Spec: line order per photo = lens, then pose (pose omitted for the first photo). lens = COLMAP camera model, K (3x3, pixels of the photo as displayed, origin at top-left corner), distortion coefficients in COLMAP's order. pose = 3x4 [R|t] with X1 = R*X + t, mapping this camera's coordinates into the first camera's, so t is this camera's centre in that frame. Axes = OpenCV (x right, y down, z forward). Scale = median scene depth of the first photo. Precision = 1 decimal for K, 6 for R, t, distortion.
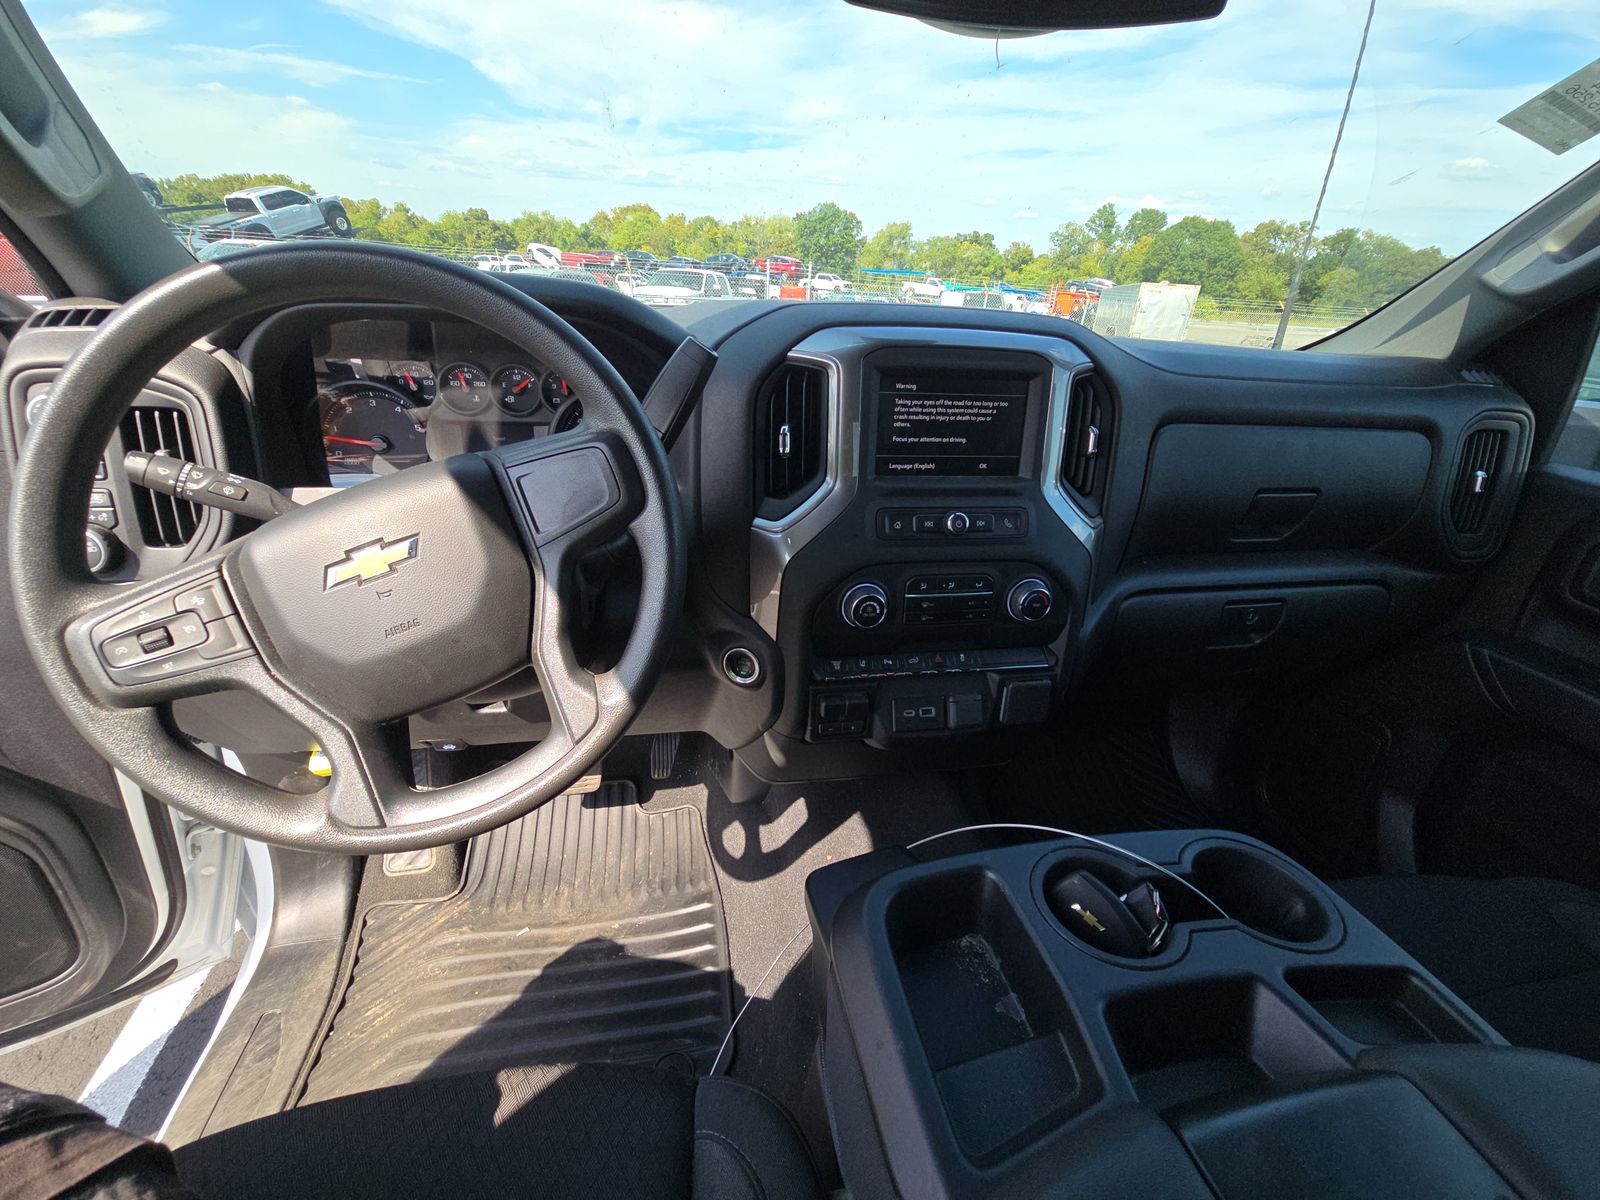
lens RADIAL K [[623.3, 0, 800.0], [0, 623.3, 600.0], [0, 0, 1]] dist [-0.014612, -0.000069]
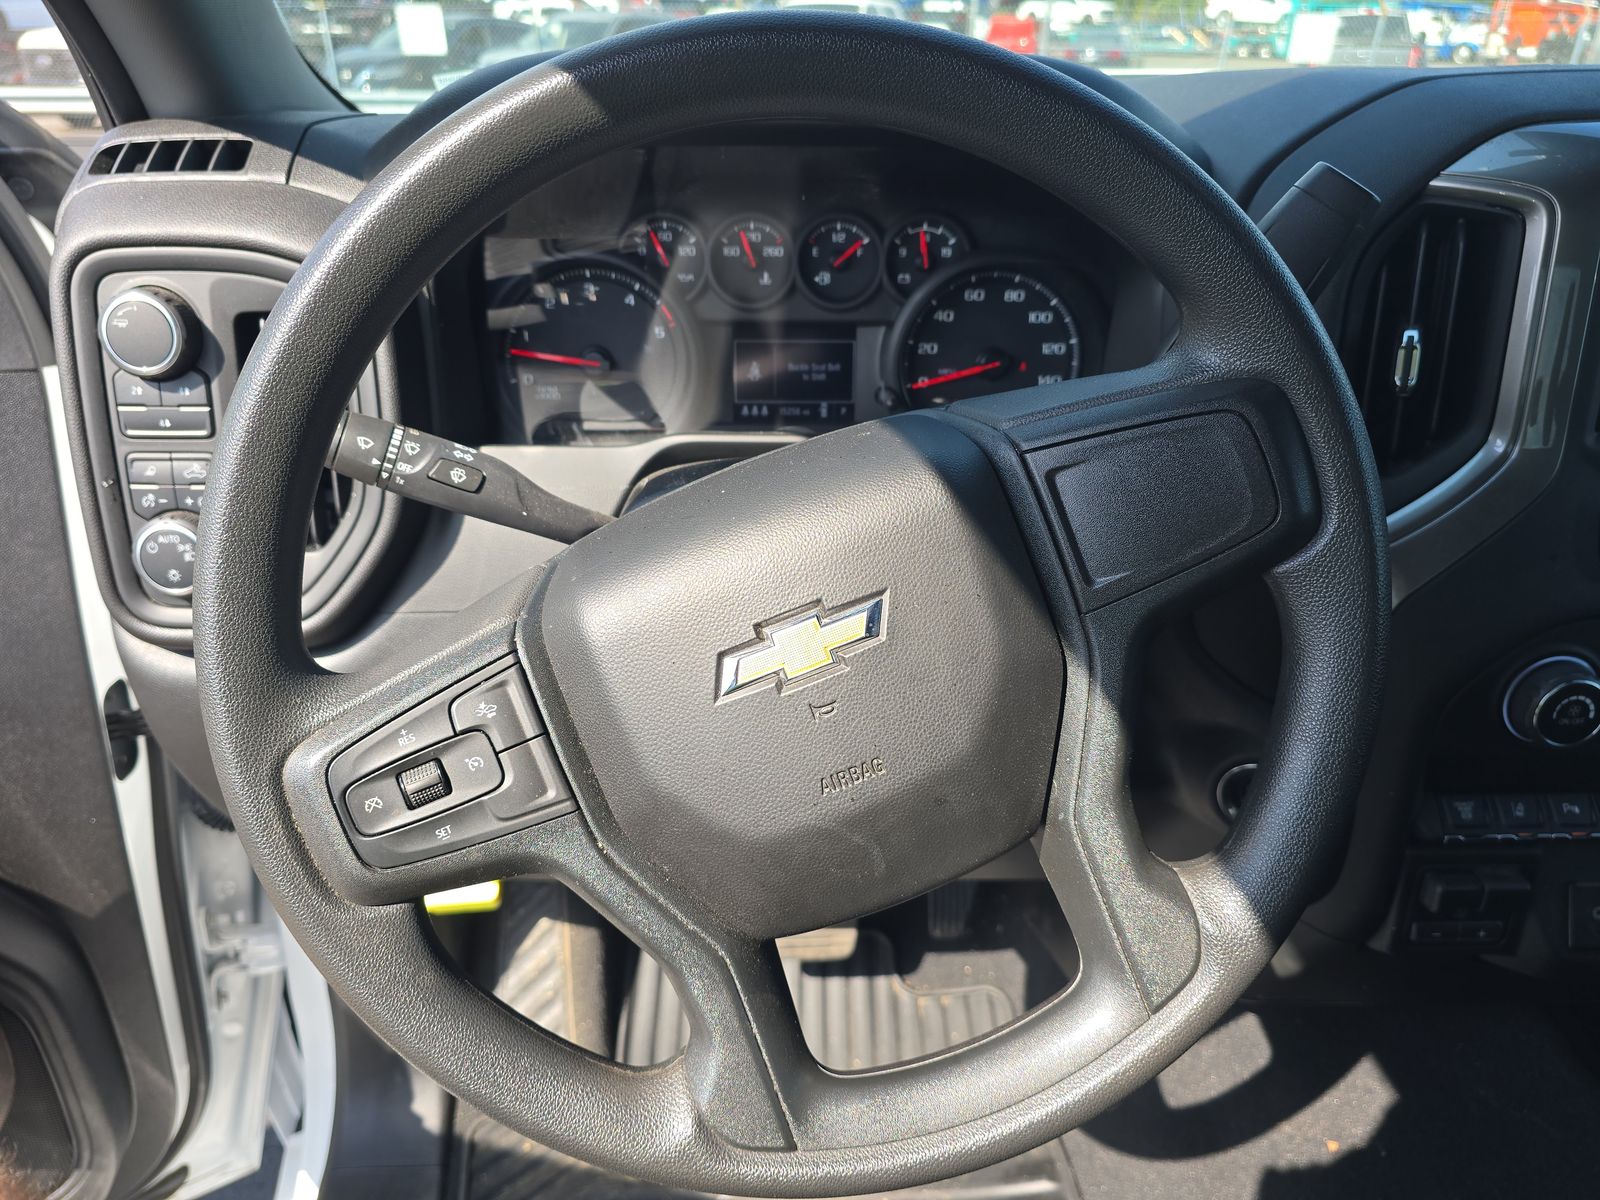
lens RADIAL K [[1040.3, 0, 800.0], [0, 1040.3, 600.0], [0, 0, 1]] dist [-0.006973, -0.002255]
pose [[0.984257, 0.035802, -0.173076, -0.491148], [-0.030163, 0.998928, 0.035105, -0.114893], [0.174148, -0.029332, 0.984283, 0.147552]]
